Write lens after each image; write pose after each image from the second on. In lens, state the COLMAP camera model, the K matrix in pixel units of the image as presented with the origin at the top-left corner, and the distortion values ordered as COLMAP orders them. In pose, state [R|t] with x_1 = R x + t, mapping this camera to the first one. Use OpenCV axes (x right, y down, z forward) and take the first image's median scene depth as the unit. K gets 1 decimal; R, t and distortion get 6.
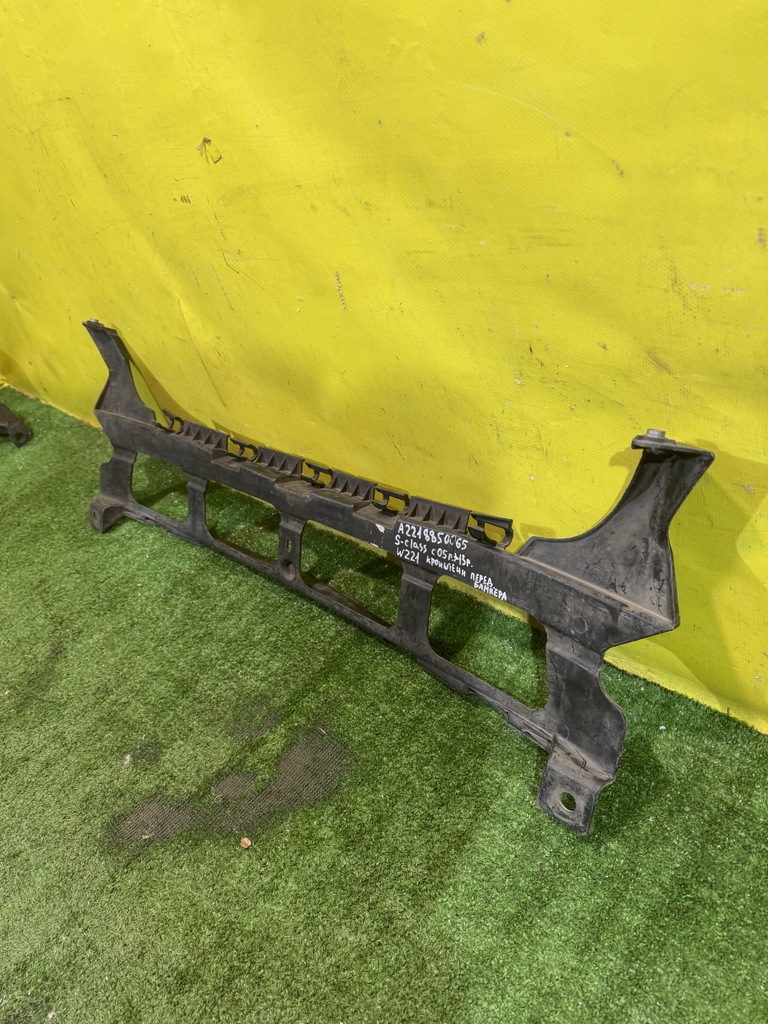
lens RADIAL K [[727.3, 0, 375.8], [0, 727.3, 511.1], [0, 0, 1]] dist [0.013072, -0.018866]
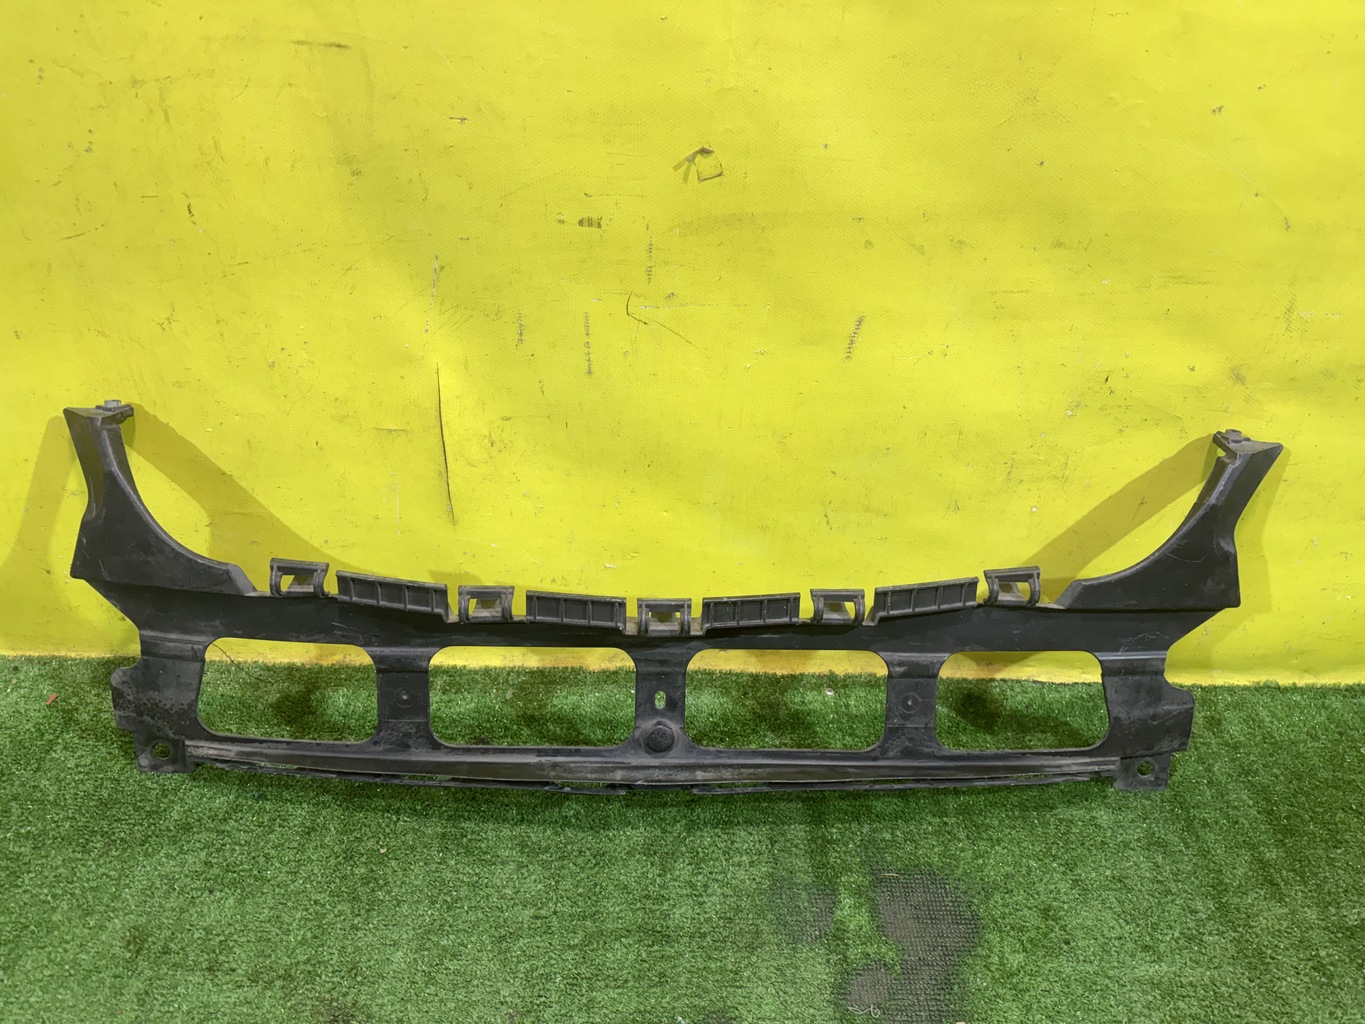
lens RADIAL K [[969.5, 0, 676.4], [0, 969.5, 525.0], [0, 0, 1]] dist [0.013072, -0.018866]
pose [[0.688937, -0.160080, 0.706923, -1.037355], [0.249123, 0.968186, -0.023542, -0.111544], [-0.680664, 0.192330, 0.706898, 0.379137]]
